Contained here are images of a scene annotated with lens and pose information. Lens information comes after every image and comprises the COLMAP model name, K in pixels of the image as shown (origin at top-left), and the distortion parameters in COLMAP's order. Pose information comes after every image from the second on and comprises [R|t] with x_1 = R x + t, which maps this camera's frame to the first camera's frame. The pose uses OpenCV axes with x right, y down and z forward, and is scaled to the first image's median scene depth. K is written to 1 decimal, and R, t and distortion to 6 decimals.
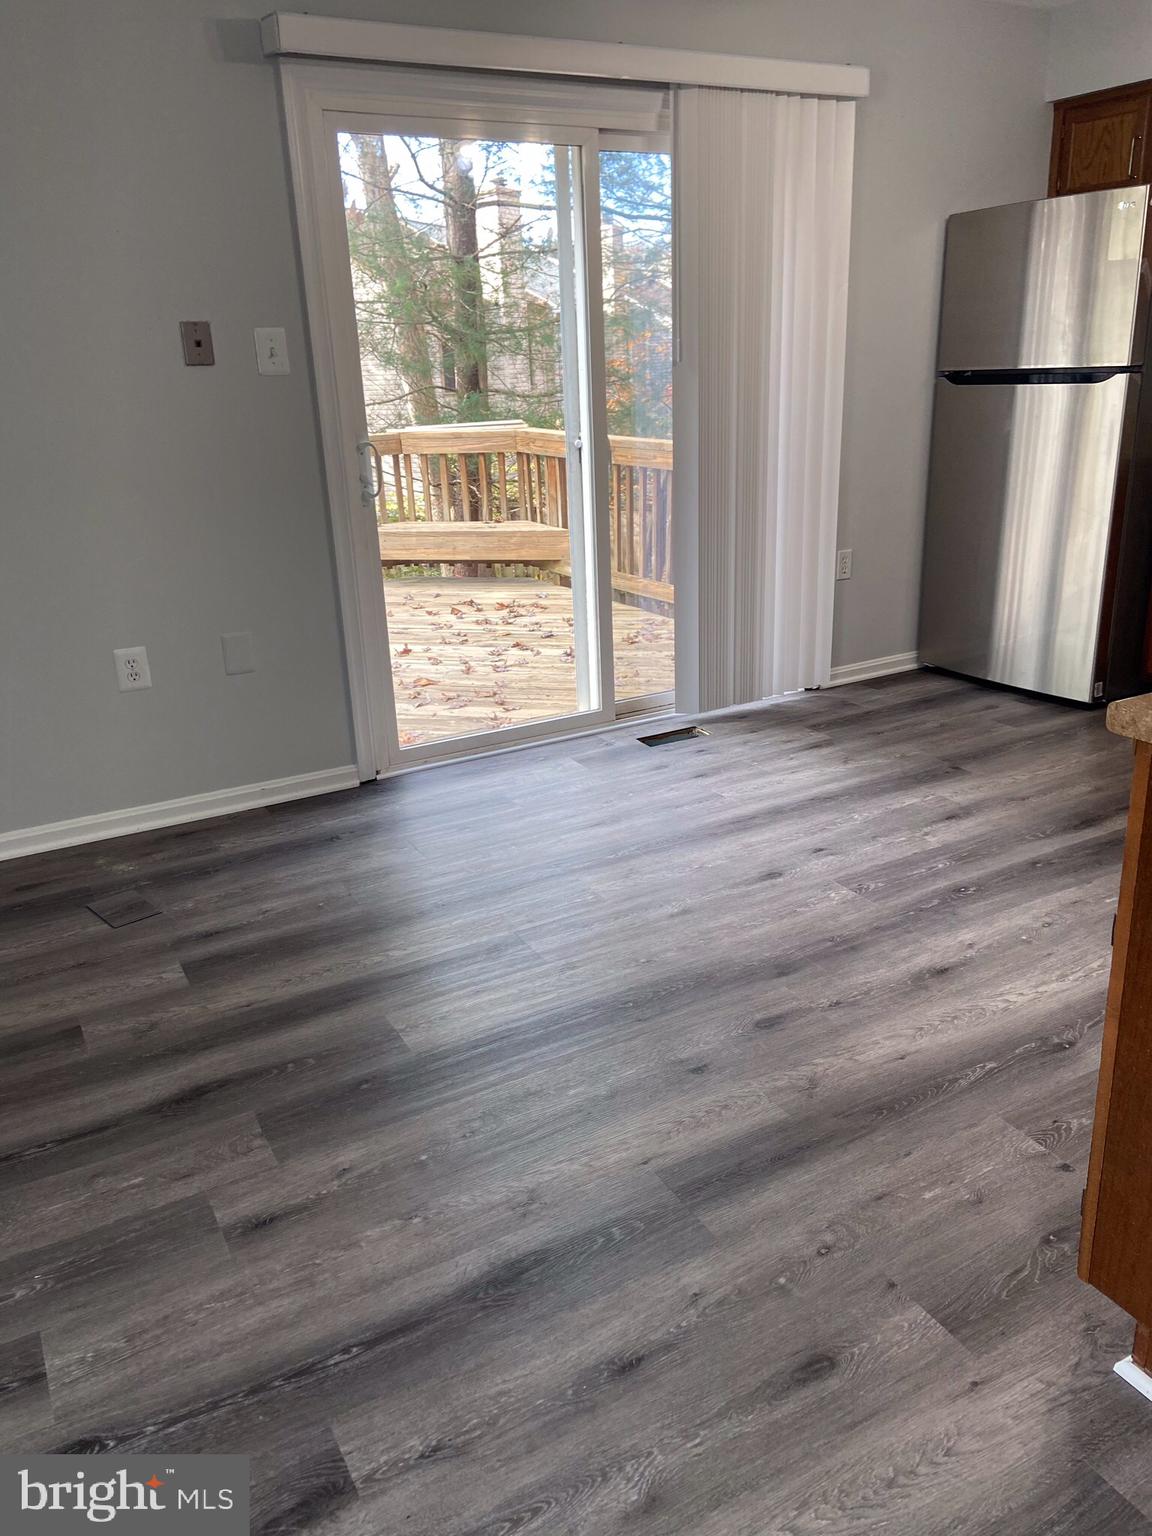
lens RADIAL K [[1160.8, 0, 592.6], [0, 1160.8, 732.5], [0, 0, 1]] dist [0.127007, -0.146815]
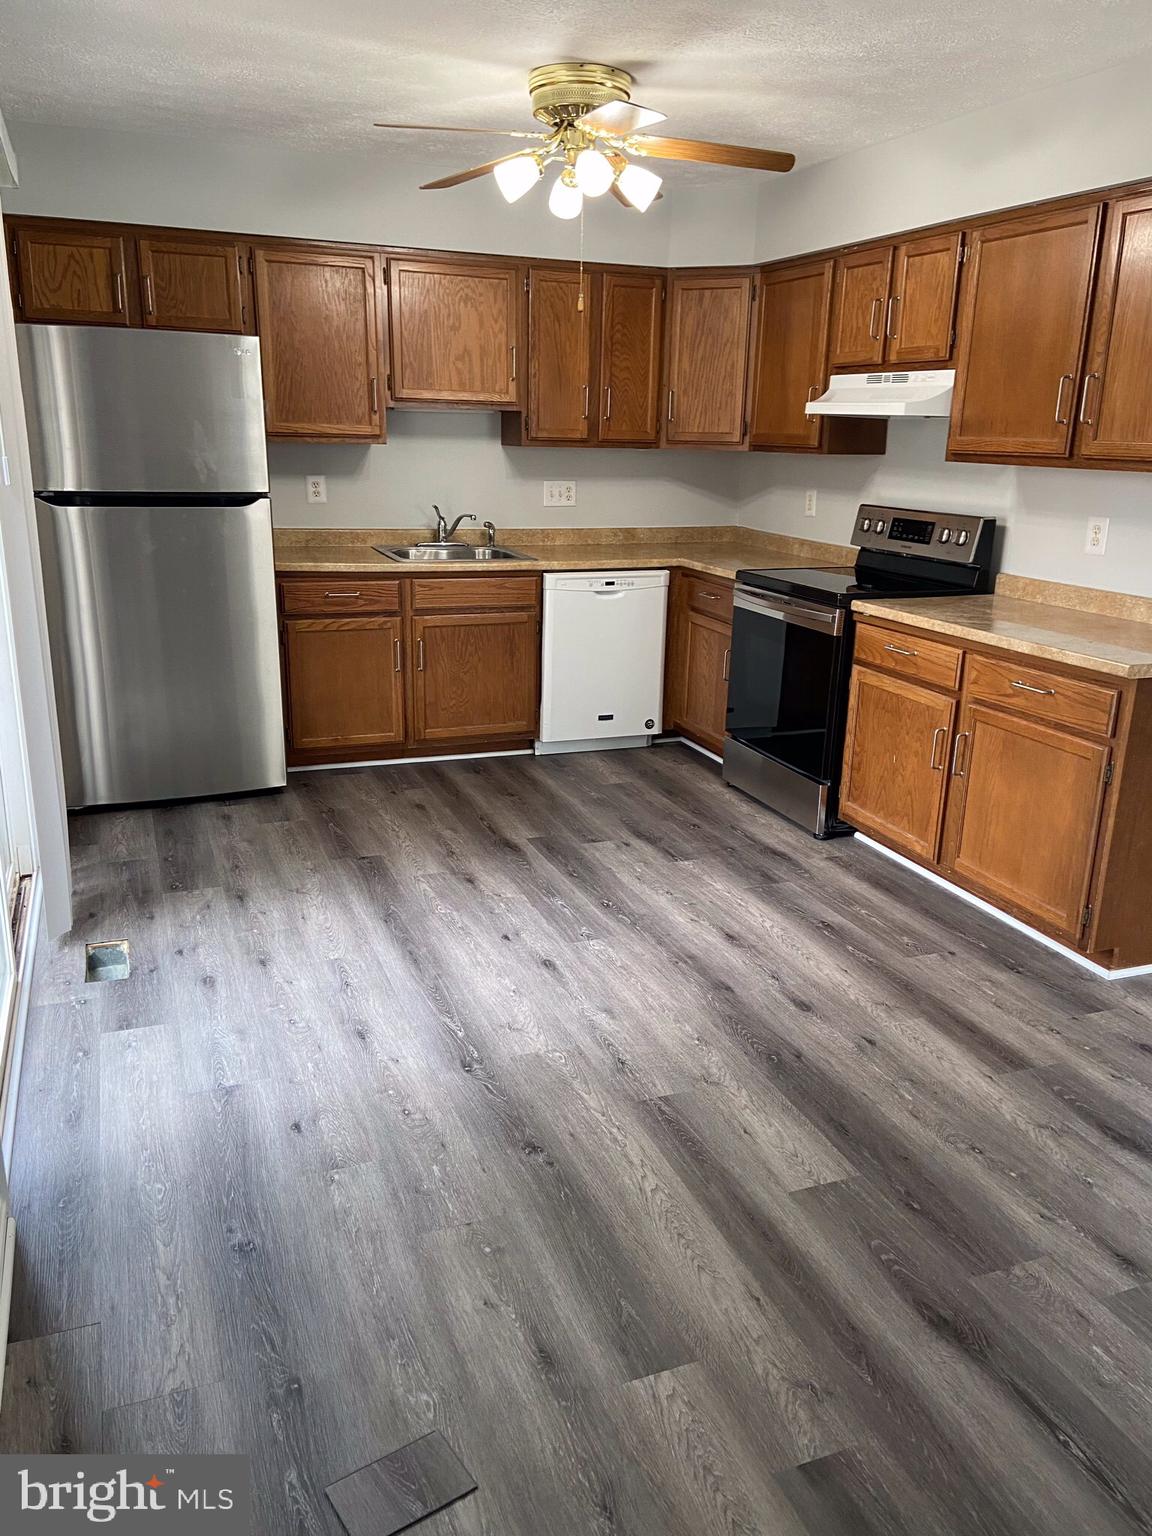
lens RADIAL K [[1134.7, 0, 576.9], [0, 1134.7, 765.1], [0, 0, 1]] dist [0.119861, -0.150565]
pose [[0.139895, -0.239207, 0.960838, -0.772924], [0.274467, 0.941723, 0.194487, -0.237389], [-0.951366, 0.236510, 0.197397, 0.684326]]
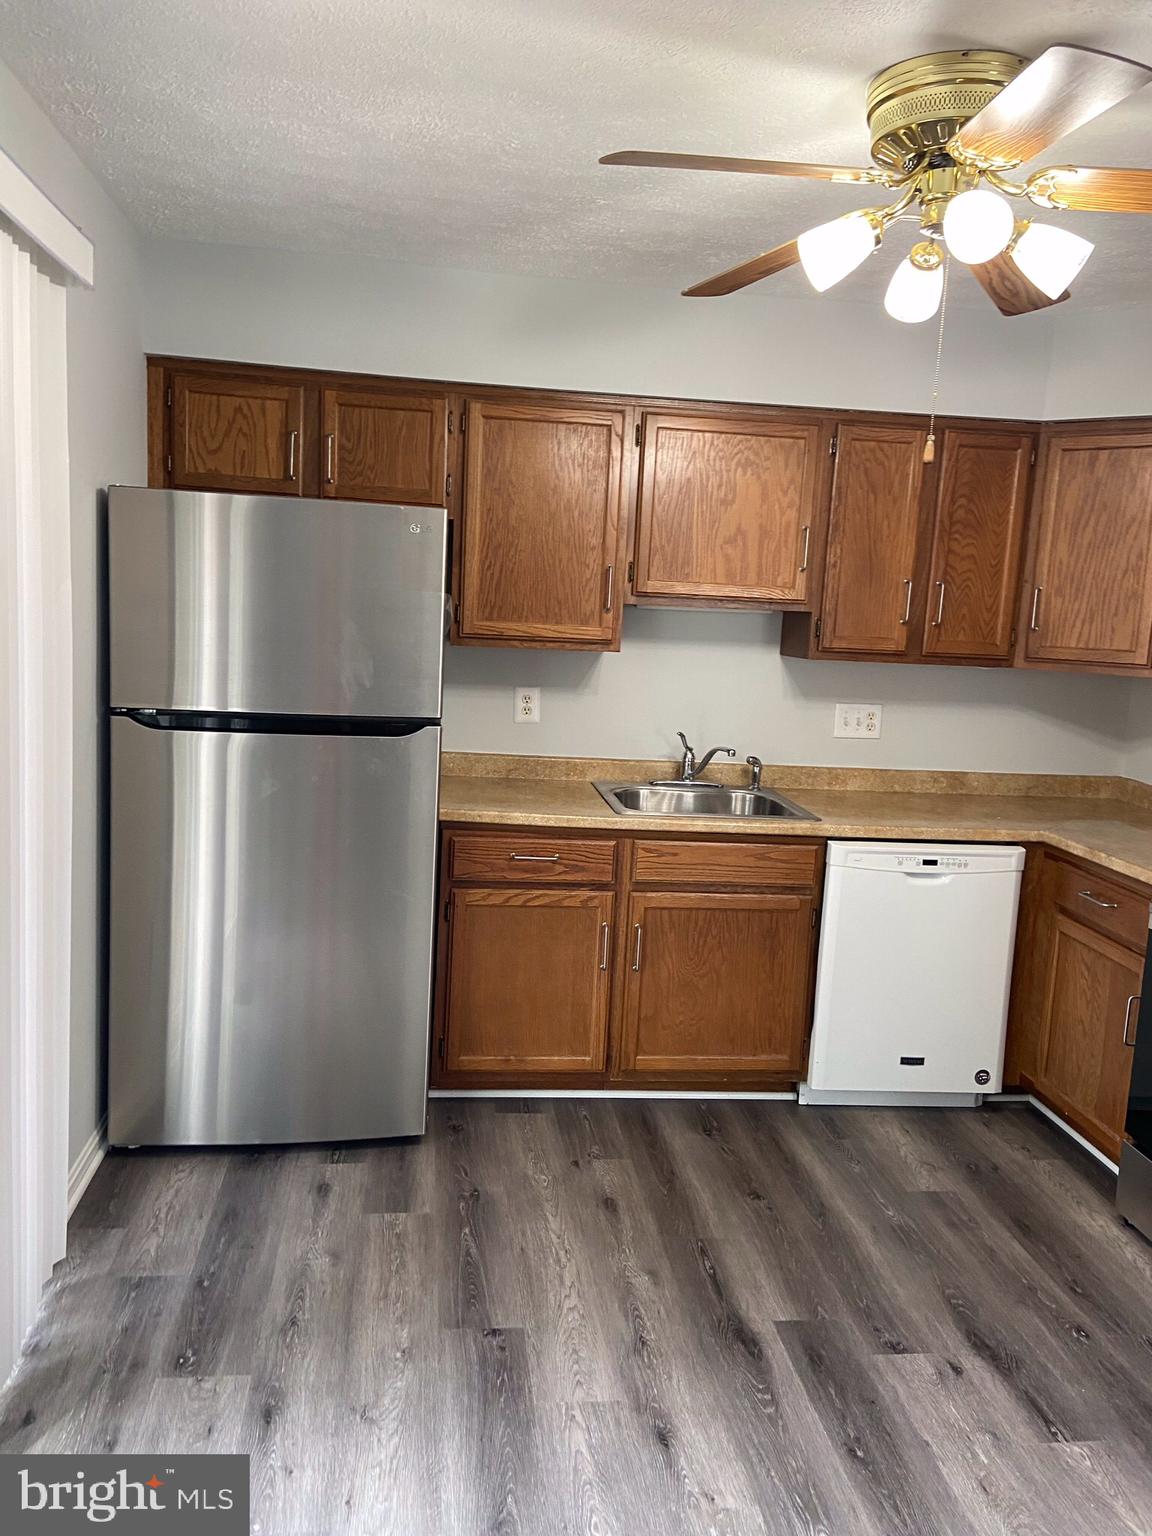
lens RADIAL K [[1134.7, 0, 576.9], [0, 1134.7, 765.1], [0, 0, 1]] dist [0.119861, -0.150565]
pose [[0.374001, -0.074573, 0.924425, -0.282071], [0.218940, 0.975688, -0.009869, -0.303593], [-0.901215, 0.206085, 0.381235, 0.764687]]
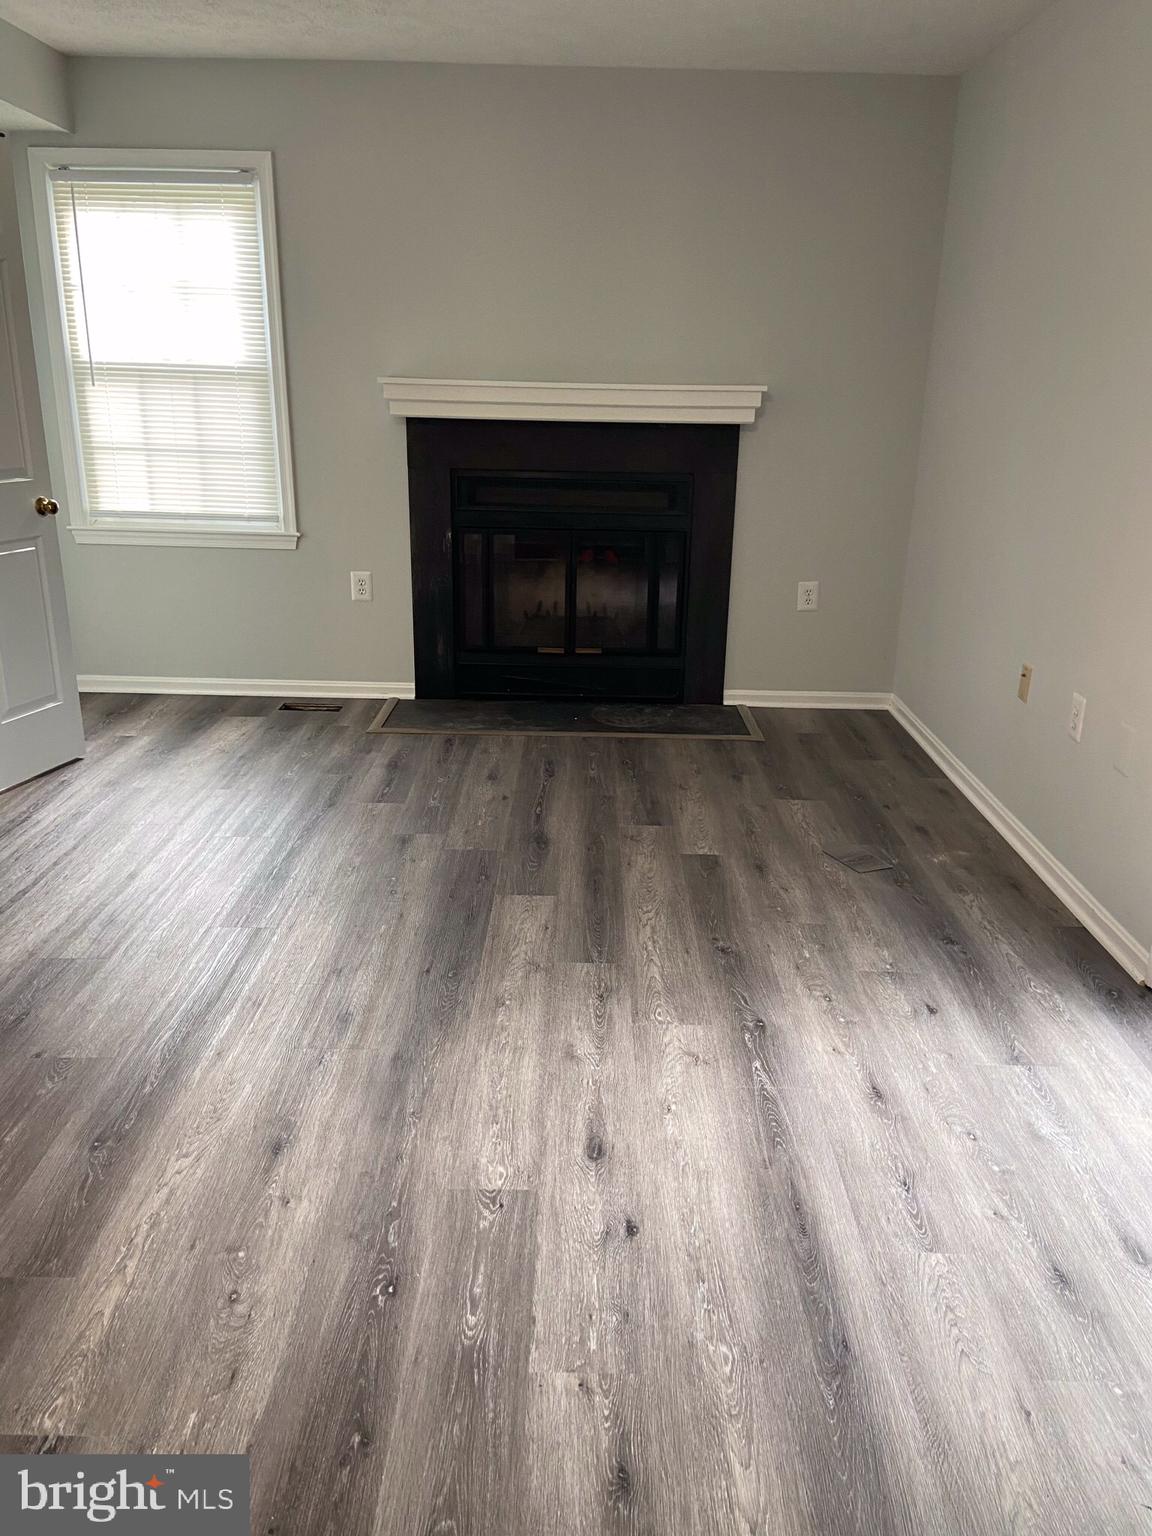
lens RADIAL K [[1160.8, 0, 592.6], [0, 1160.8, 732.5], [0, 0, 1]] dist [0.127007, -0.146815]
pose [[-0.494222, 0.273572, -0.825168, 0.639469], [-0.265524, 0.856333, 0.442935, -0.388923], [0.827793, 0.438010, -0.350579, 1.078595]]
